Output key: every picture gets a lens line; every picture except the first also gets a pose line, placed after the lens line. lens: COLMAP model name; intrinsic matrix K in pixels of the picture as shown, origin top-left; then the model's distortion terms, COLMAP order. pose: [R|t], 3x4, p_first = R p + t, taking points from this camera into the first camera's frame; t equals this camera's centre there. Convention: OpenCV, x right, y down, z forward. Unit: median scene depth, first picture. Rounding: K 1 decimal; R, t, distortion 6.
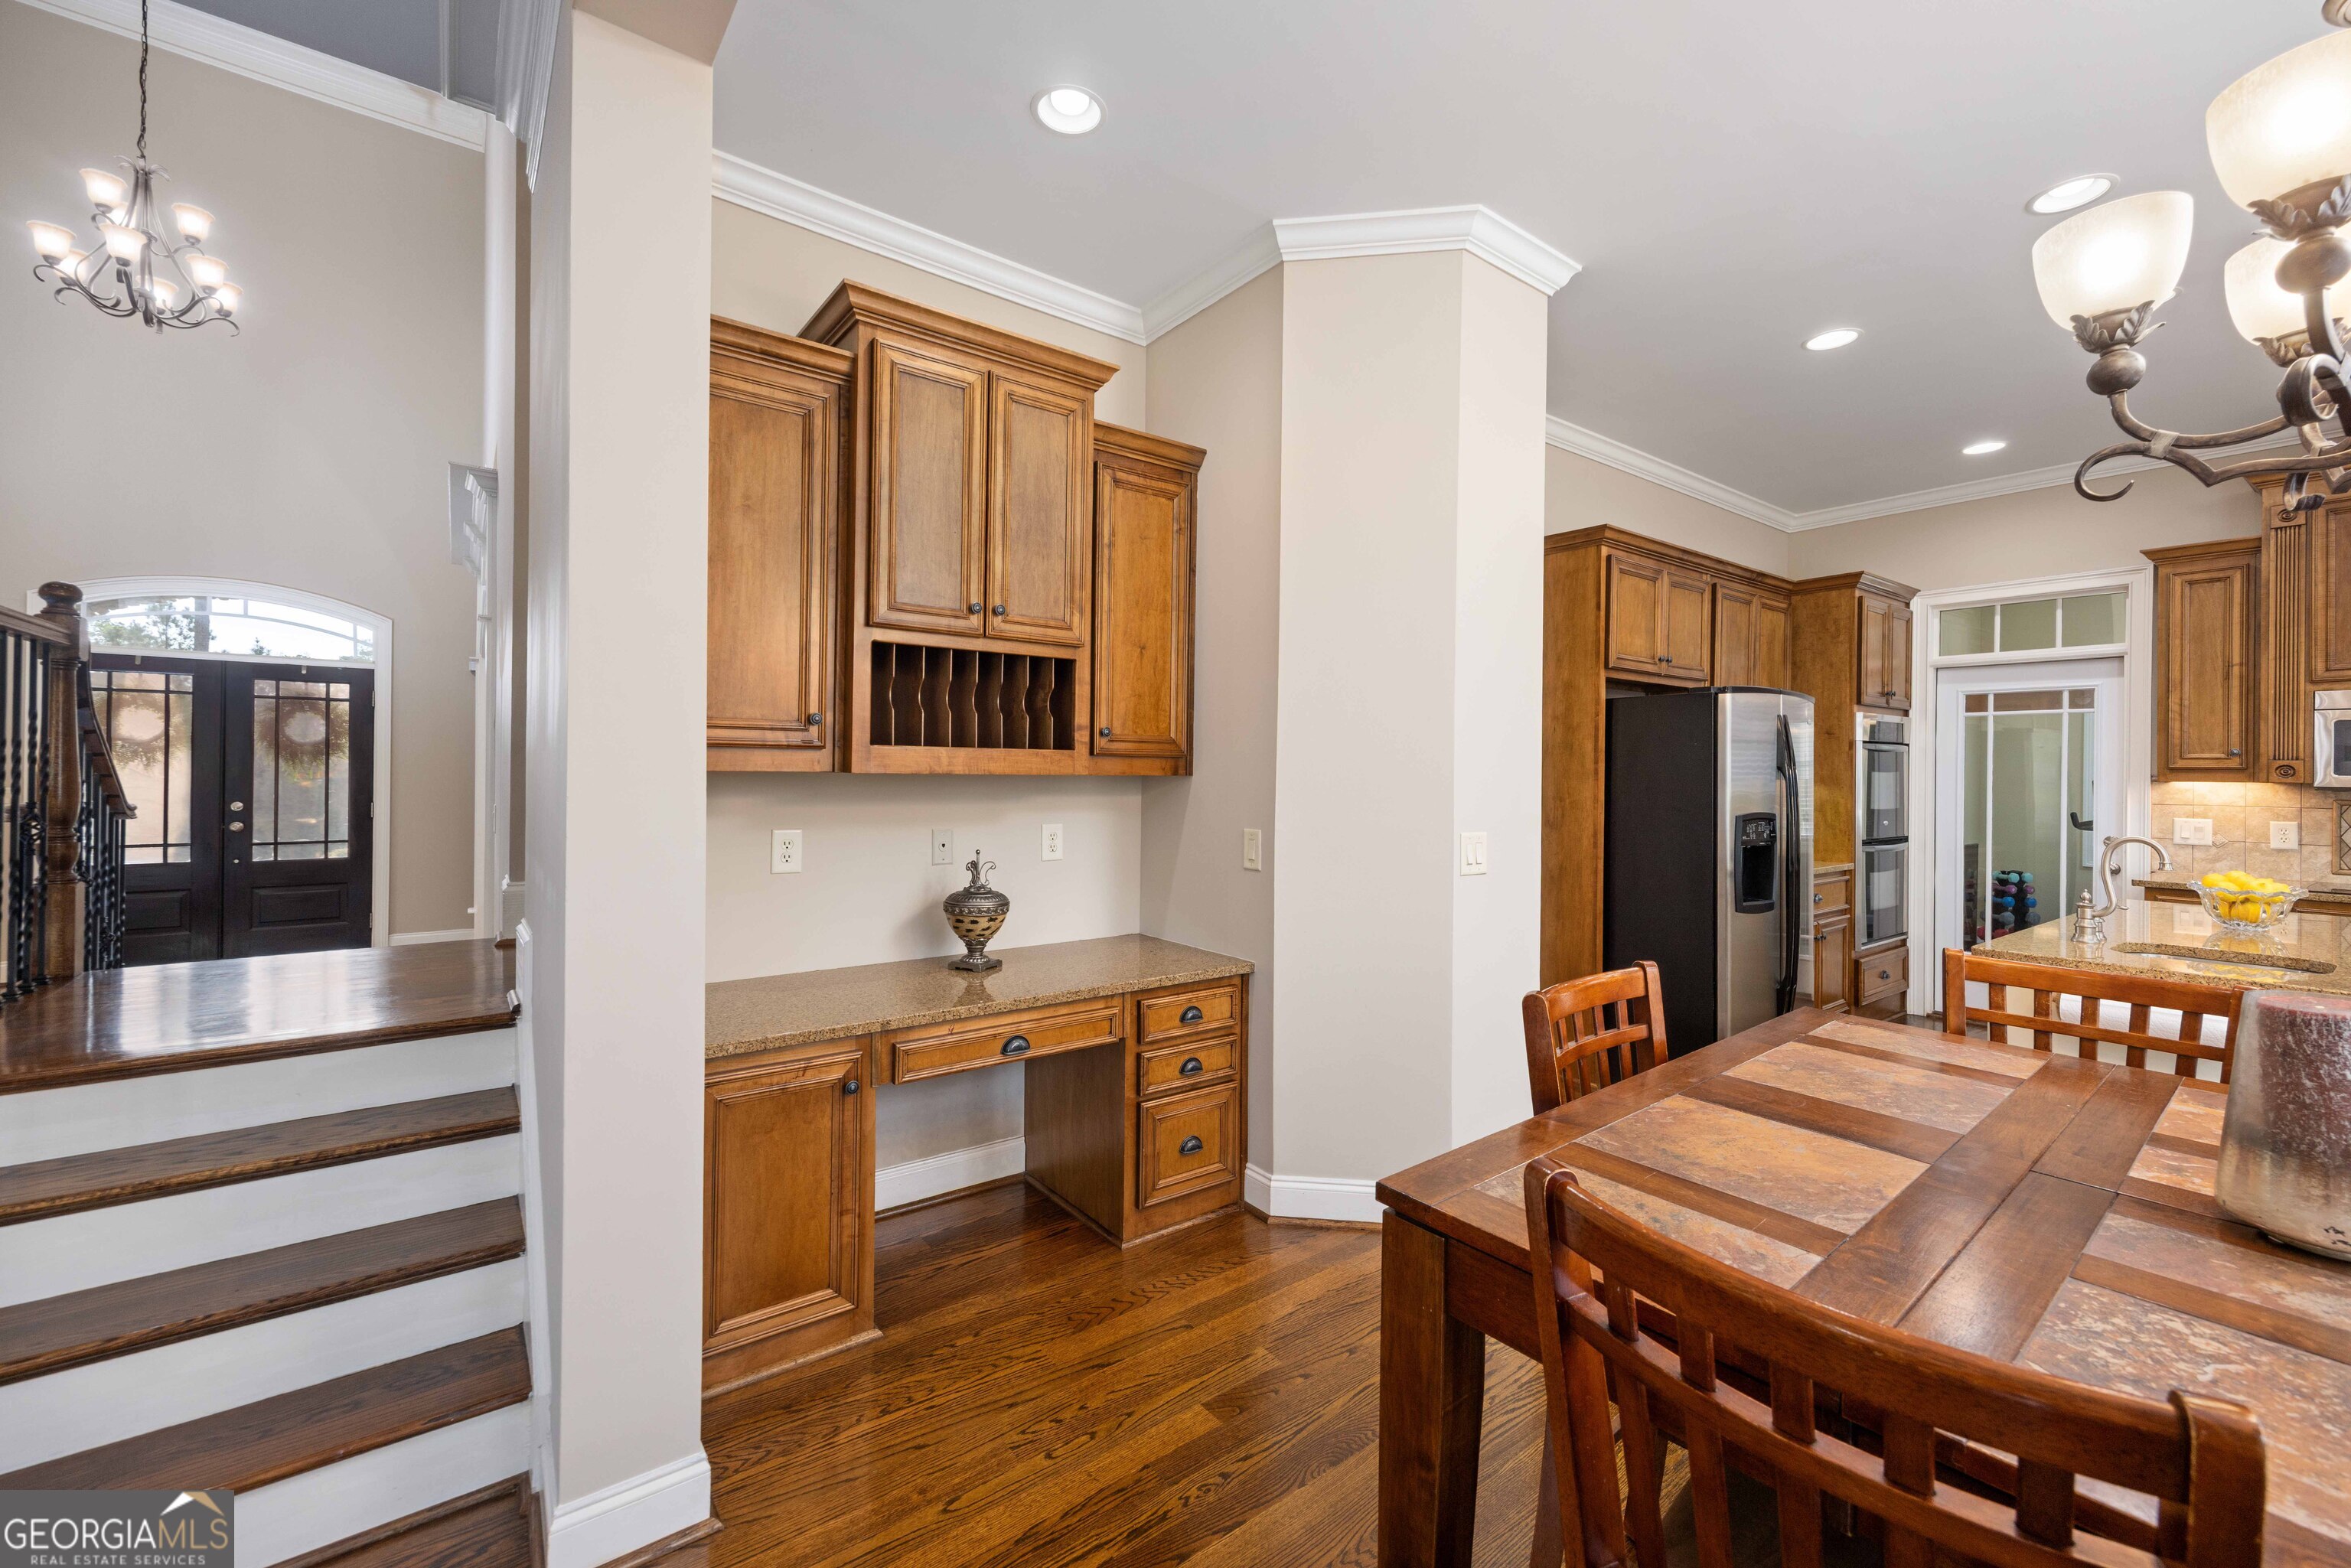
lens RADIAL K [[933.7, 0, 1173.1], [0, 933.7, 772.1], [0, 0, 1]] dist [-0.000178, -0.000365]
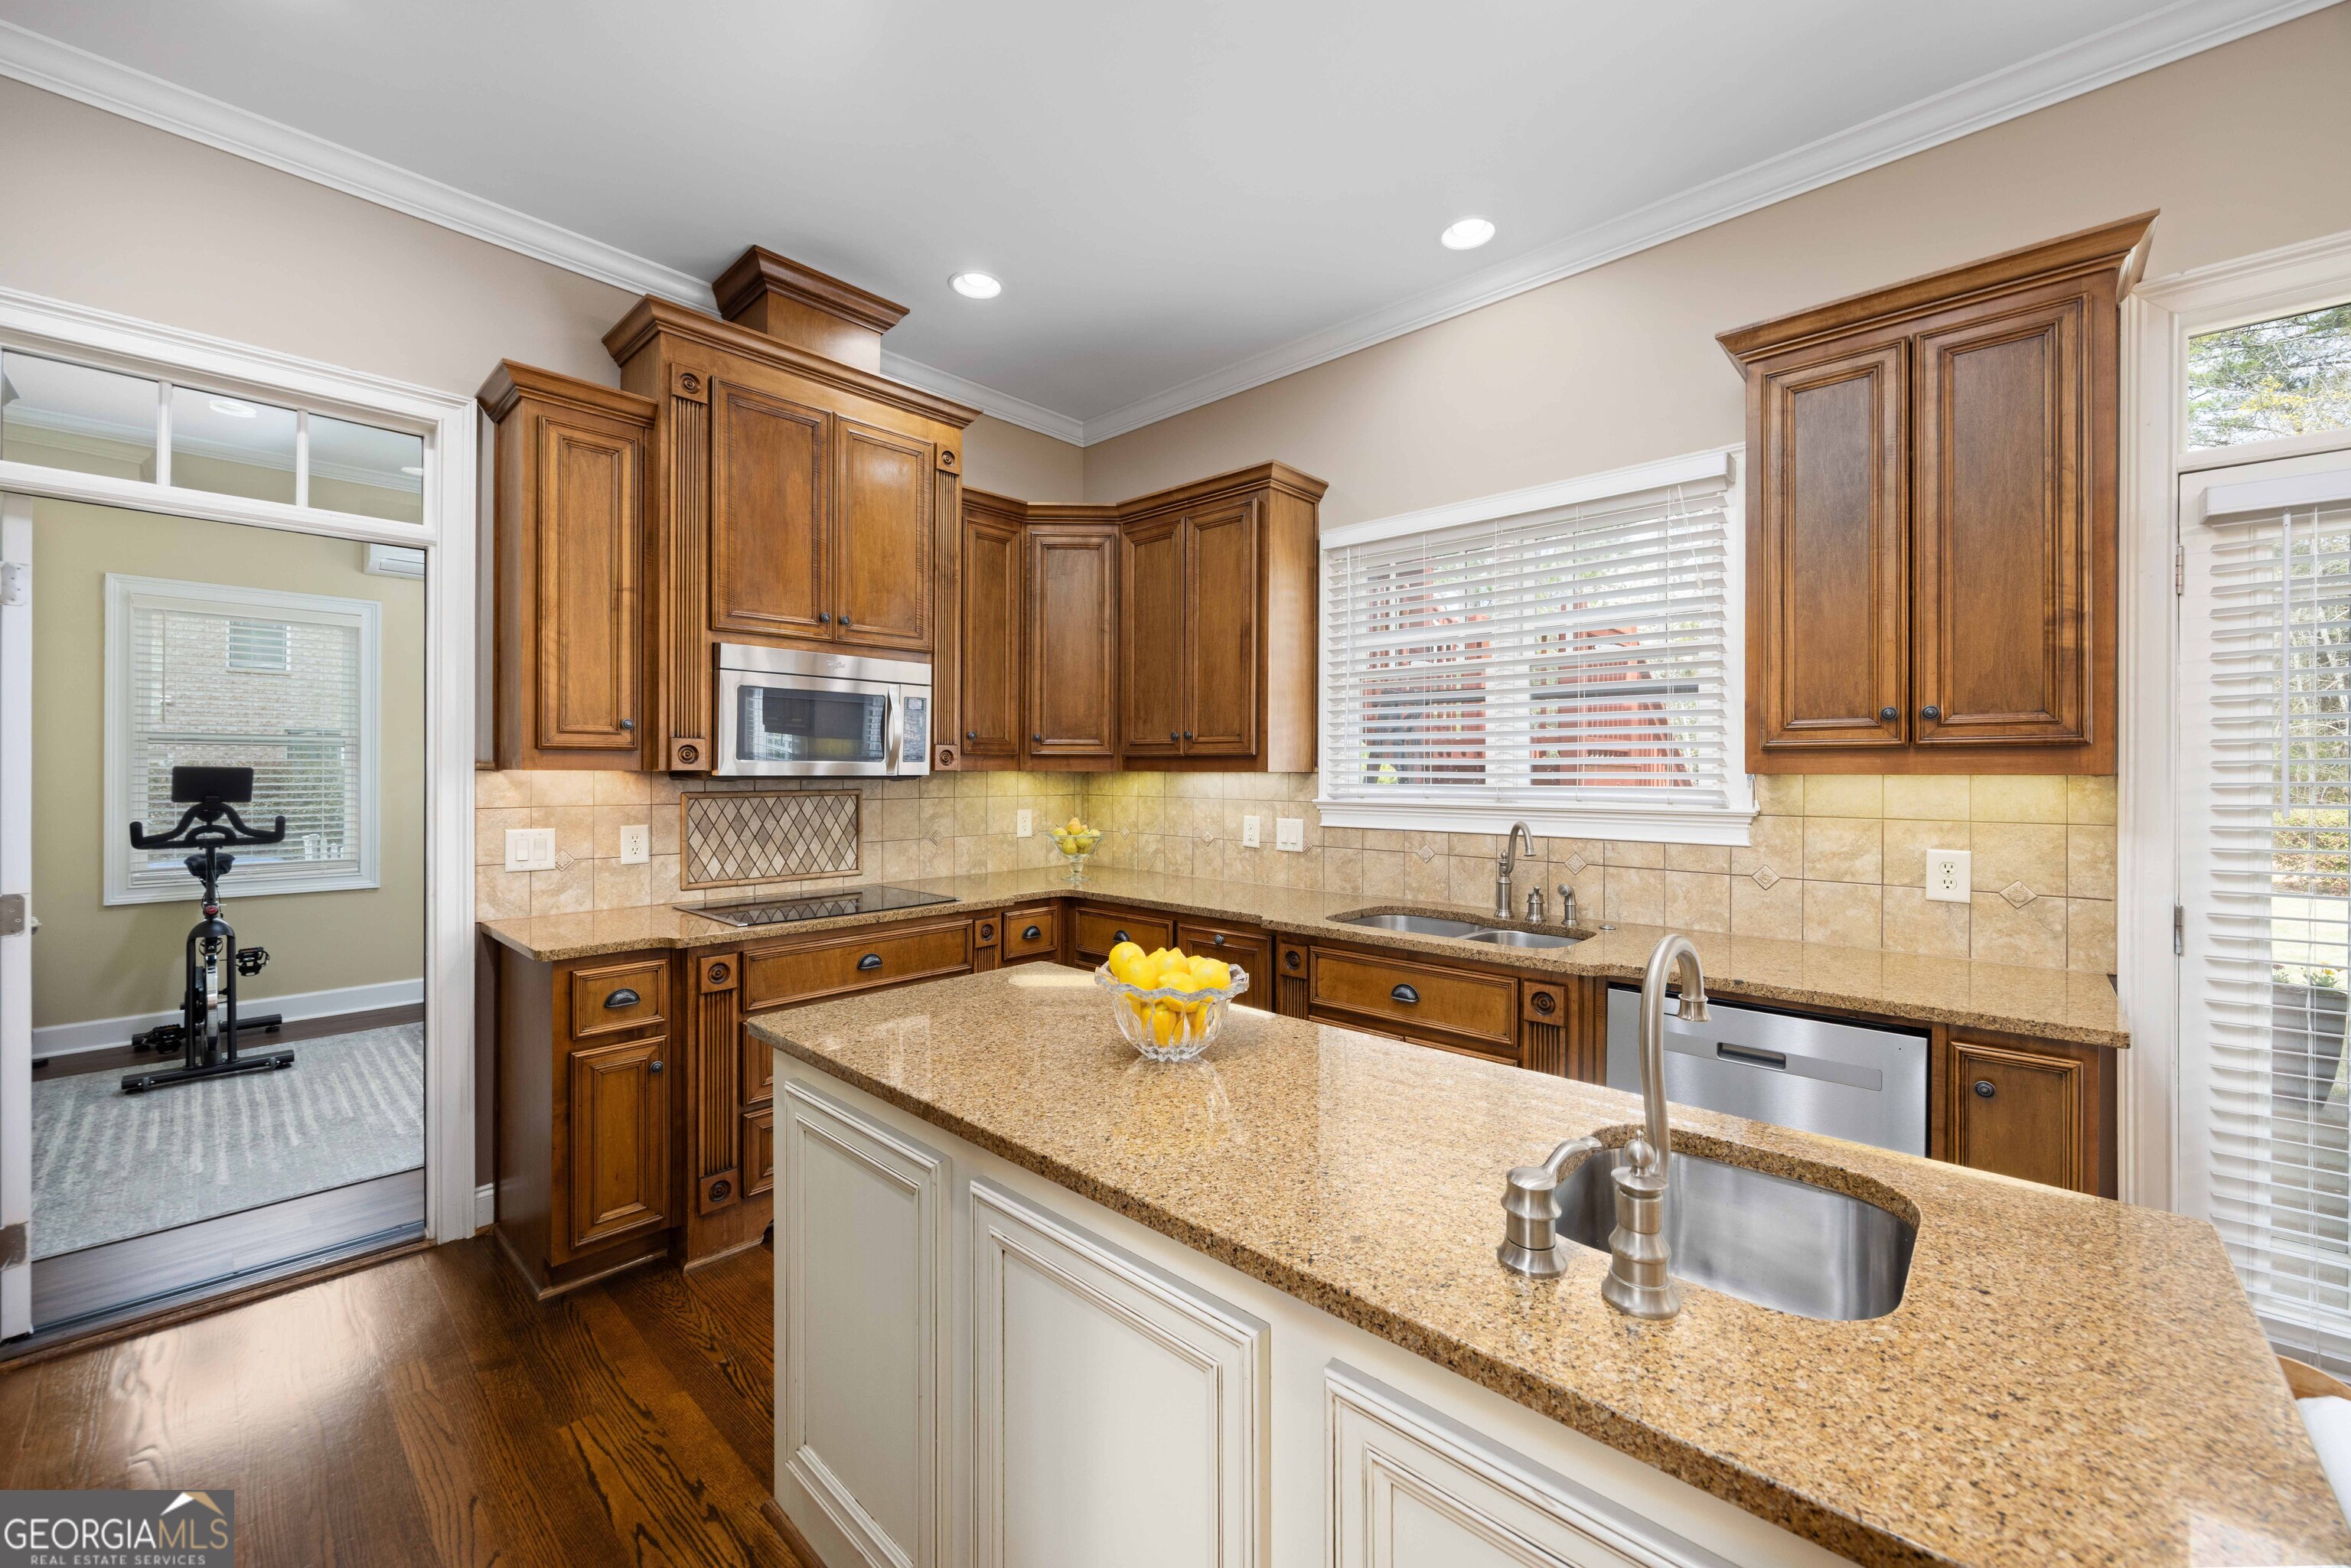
lens RADIAL K [[933.7, 0, 1177.8], [0, 933.7, 772.3], [0, 0, 1]] dist [-0.000178, -0.000365]
pose [[-0.192391, -0.012186, 0.981243, 0.423074], [-0.004891, 0.999922, 0.011460, 0.002923], [-0.981306, -0.002594, -0.192435, 0.744489]]
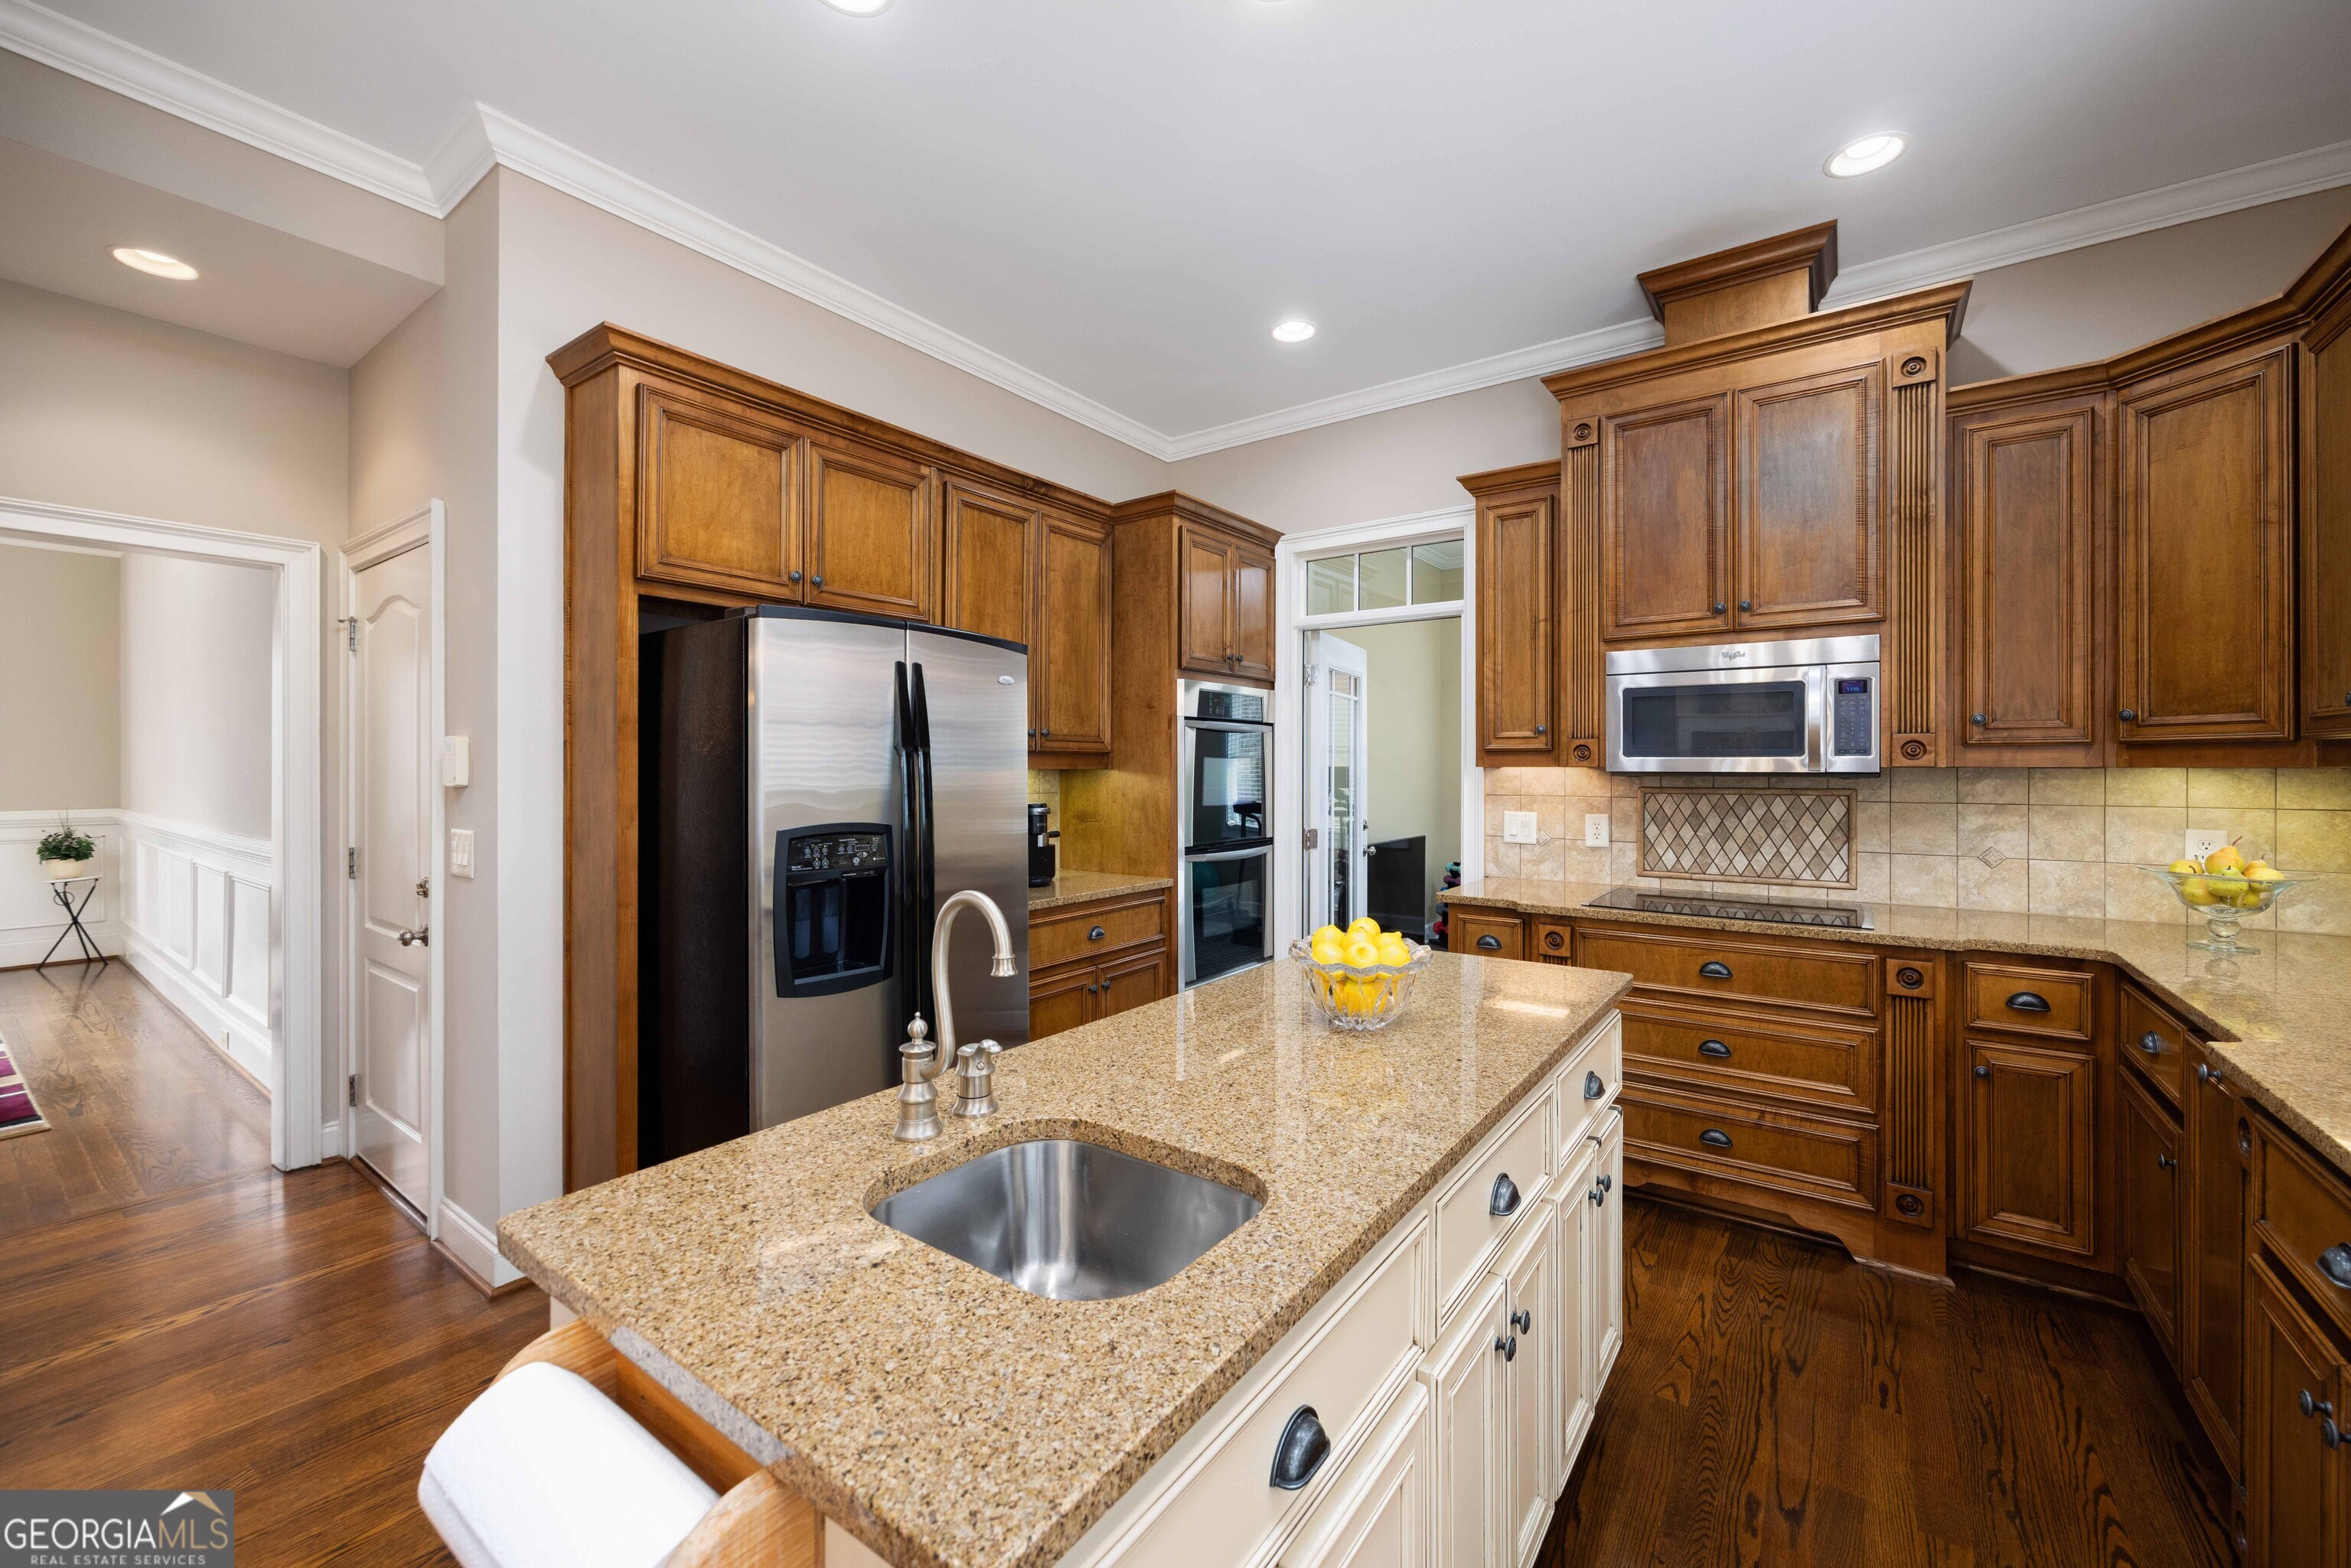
lens RADIAL K [[933.7, 0, 1169.8], [0, 933.7, 768.5], [0, 0, 1]] dist [-0.000178, -0.000365]
pose [[0.953616, -0.006914, 0.300945, 0.588866], [0.006216, 0.999975, 0.003276, 0.007686], [-0.300960, -0.001254, 0.953636, 0.327748]]
